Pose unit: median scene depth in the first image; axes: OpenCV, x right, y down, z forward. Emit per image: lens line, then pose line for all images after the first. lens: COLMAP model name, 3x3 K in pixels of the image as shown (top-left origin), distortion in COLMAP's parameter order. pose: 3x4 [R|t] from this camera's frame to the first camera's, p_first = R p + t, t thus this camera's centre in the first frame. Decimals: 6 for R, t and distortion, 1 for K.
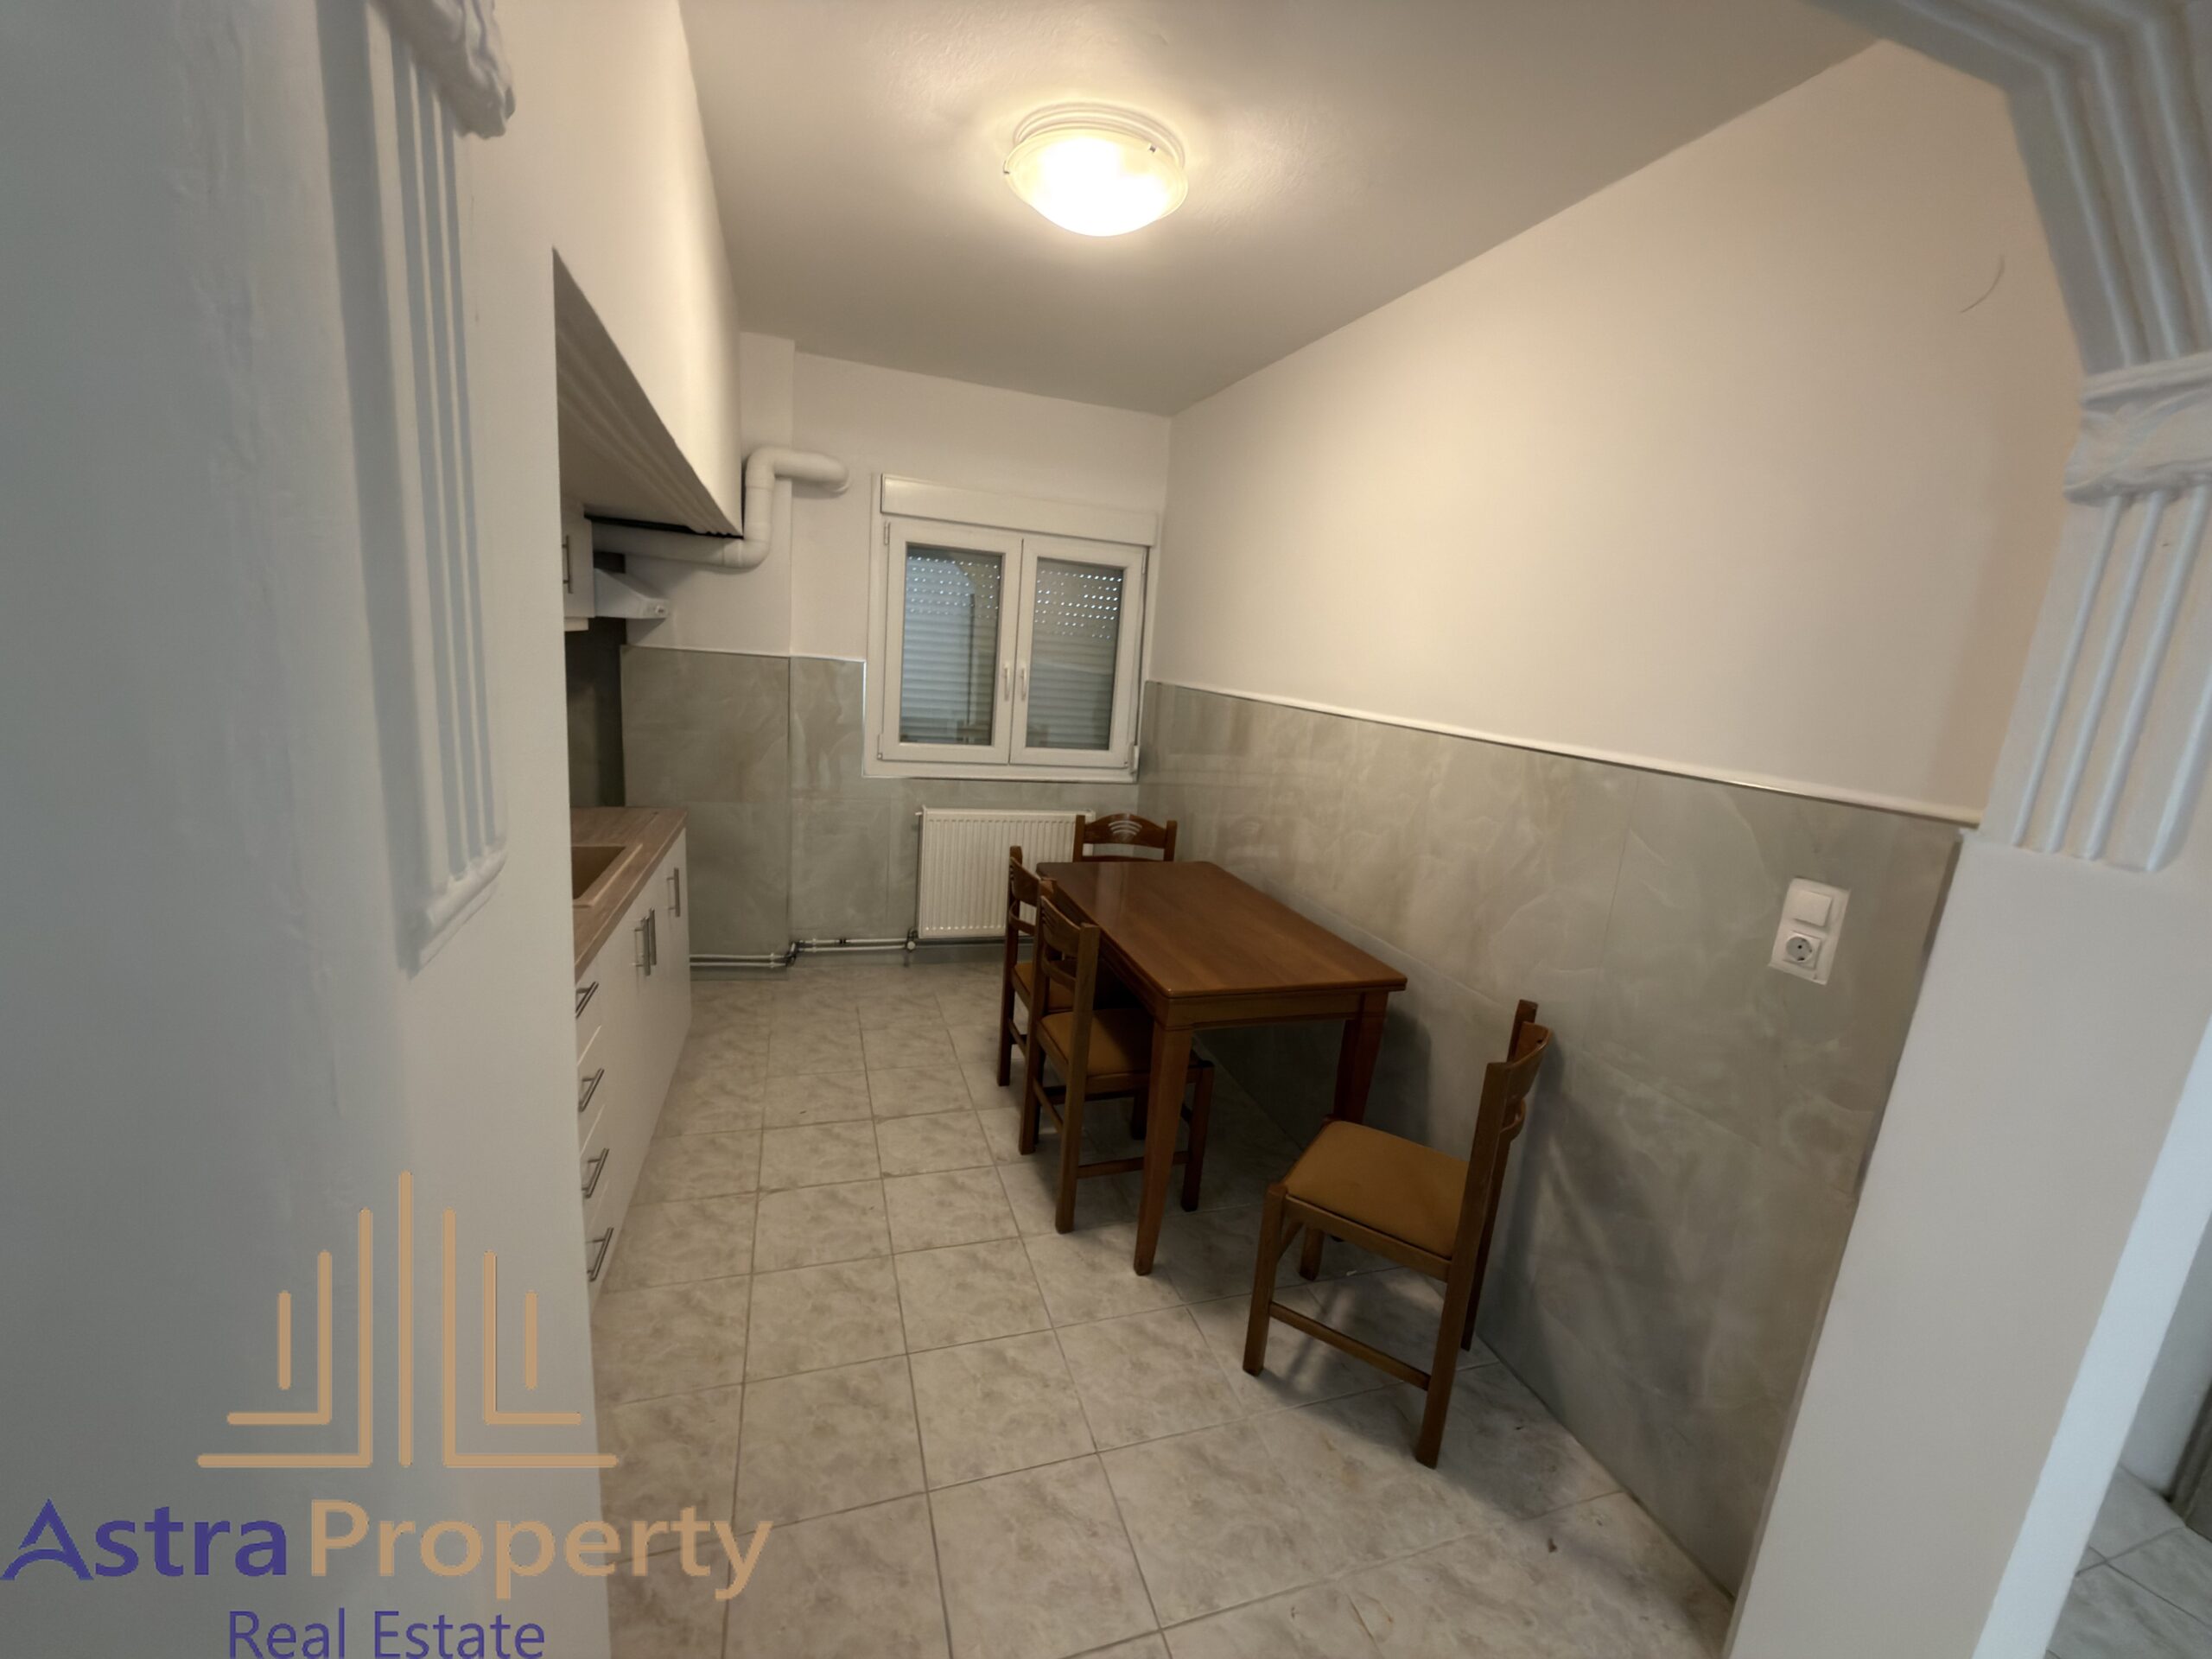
lens RADIAL K [[886.6, 0, 1108.8], [0, 886.6, 839.3], [0, 0, 1]] dist [-0.000301, 0.000834]
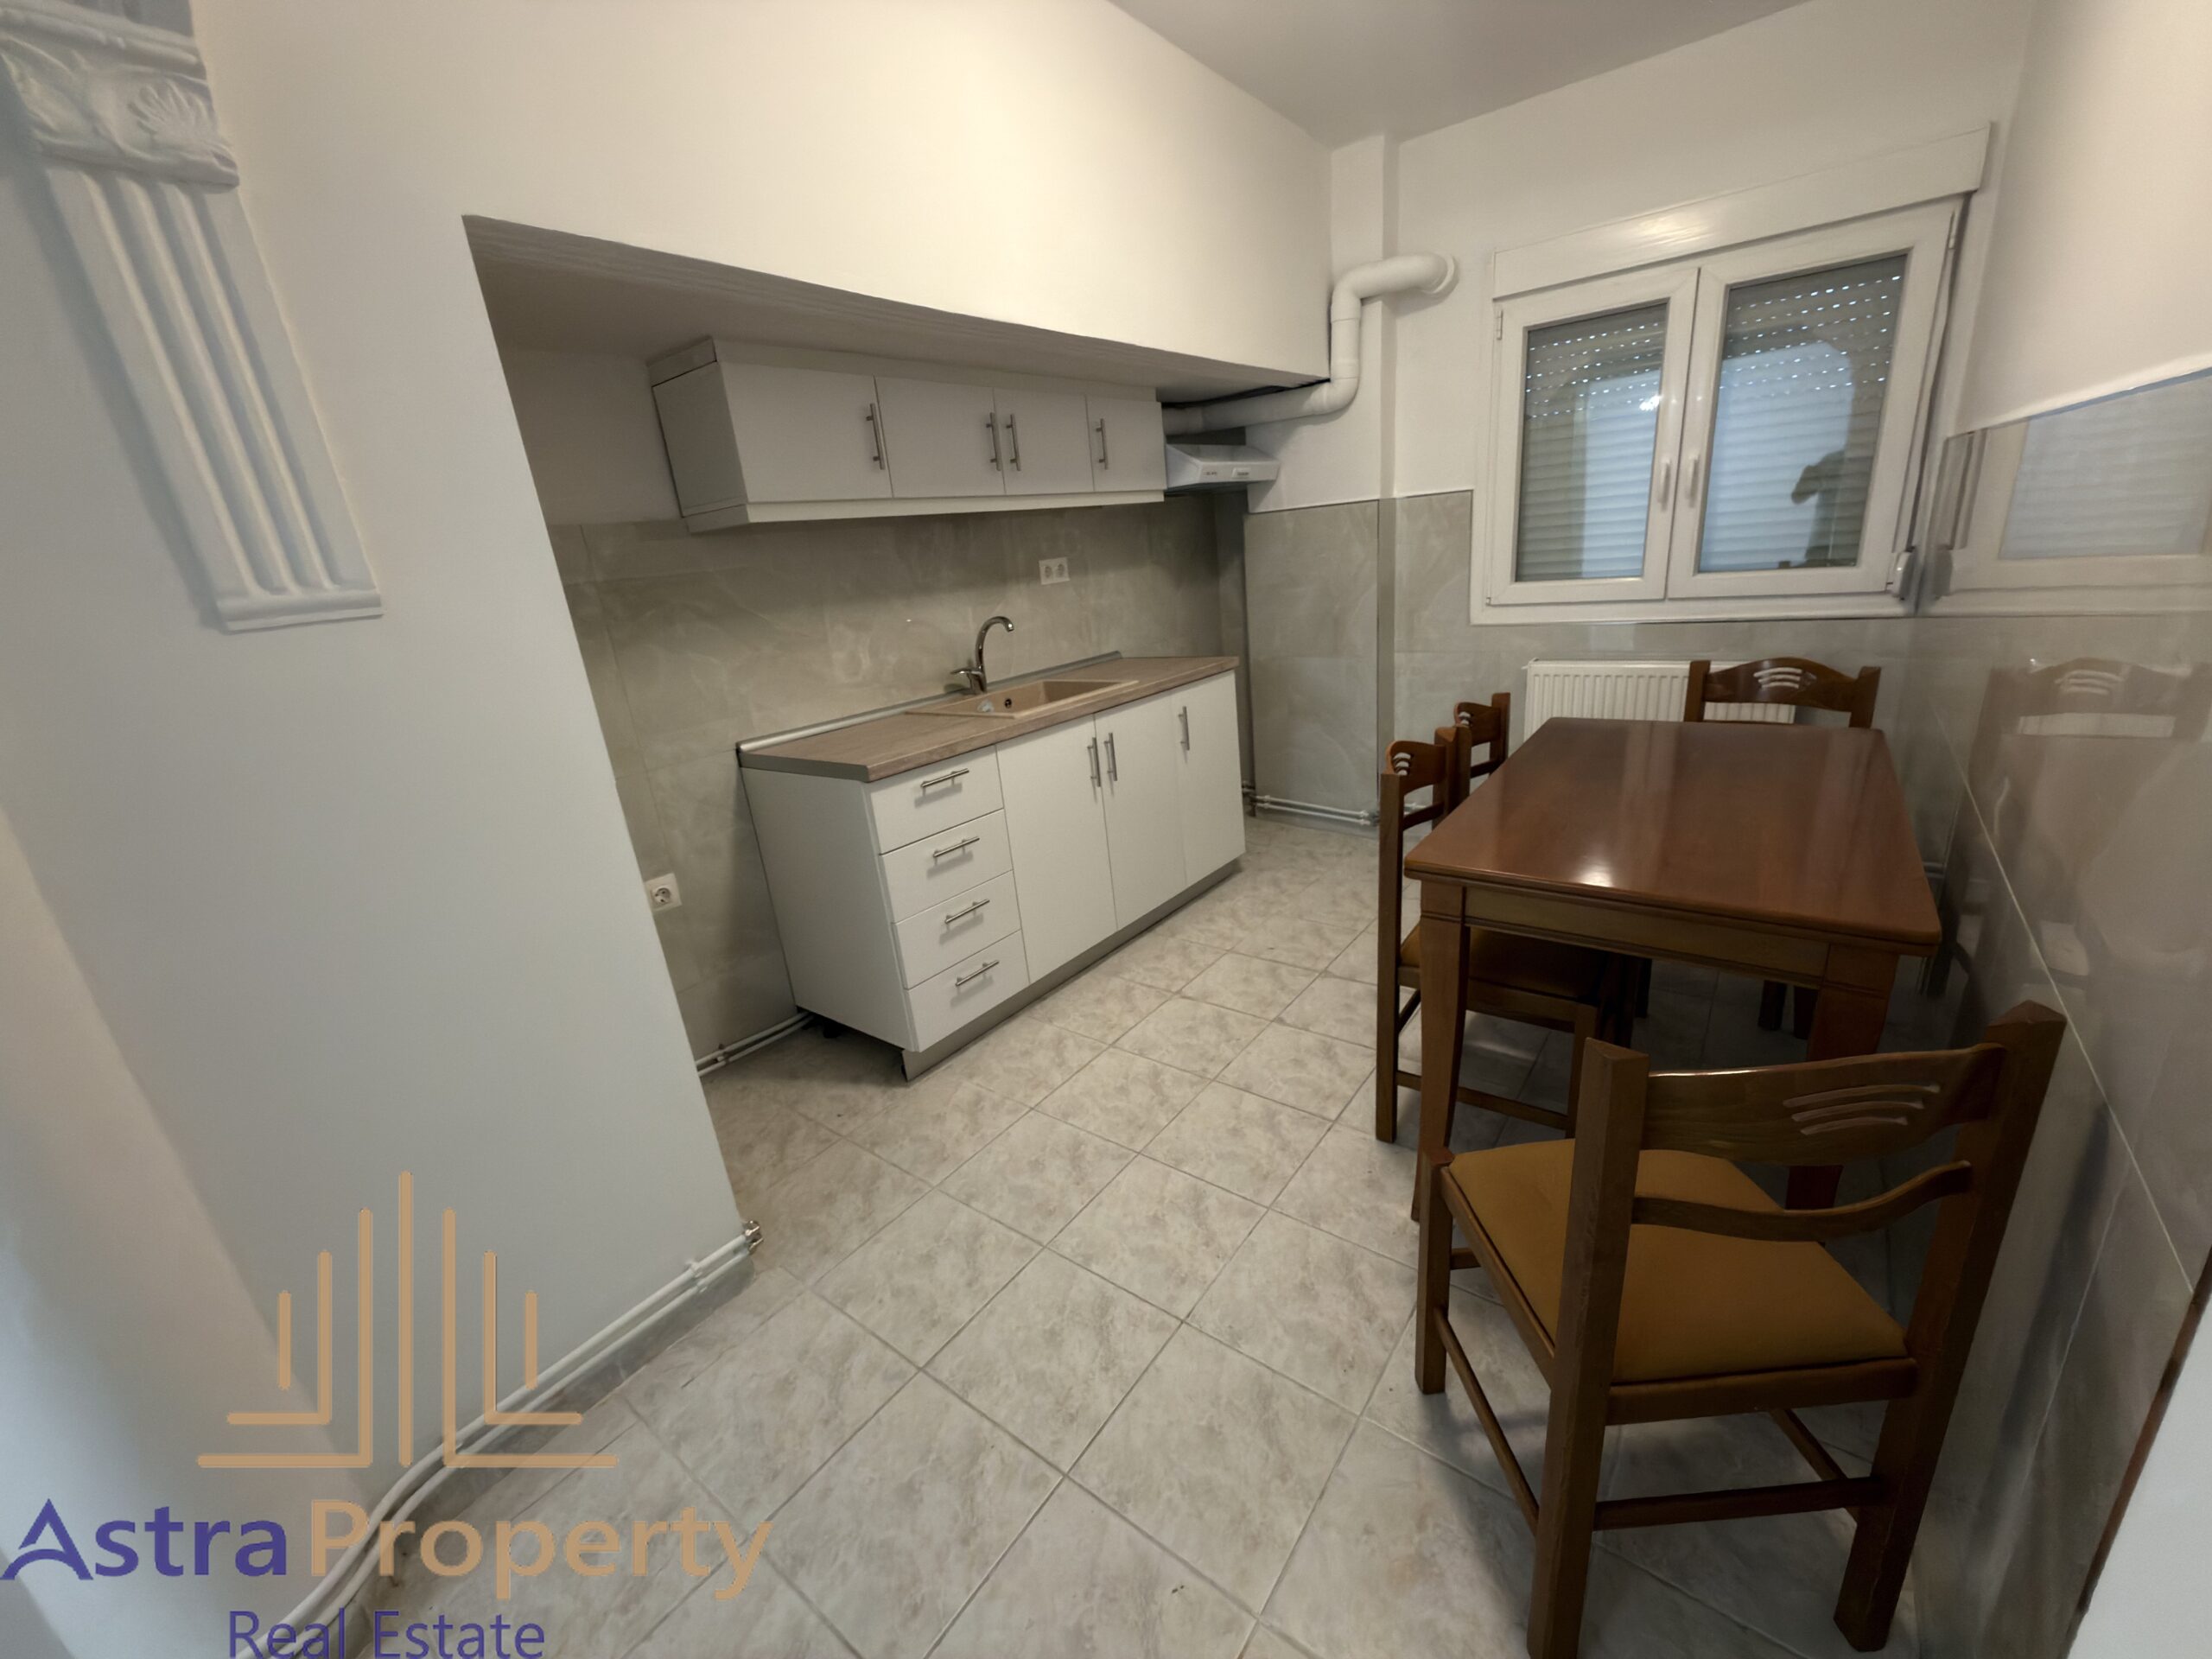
lens RADIAL K [[886.6, 0, 1104.1], [0, 886.6, 832.5], [0, 0, 1]] dist [-0.000301, 0.000834]
pose [[0.544002, 0.133350, -0.828420, 0.397806], [-0.042579, 0.990406, 0.131464, 0.046061], [0.838003, -0.036244, 0.544461, 0.281635]]
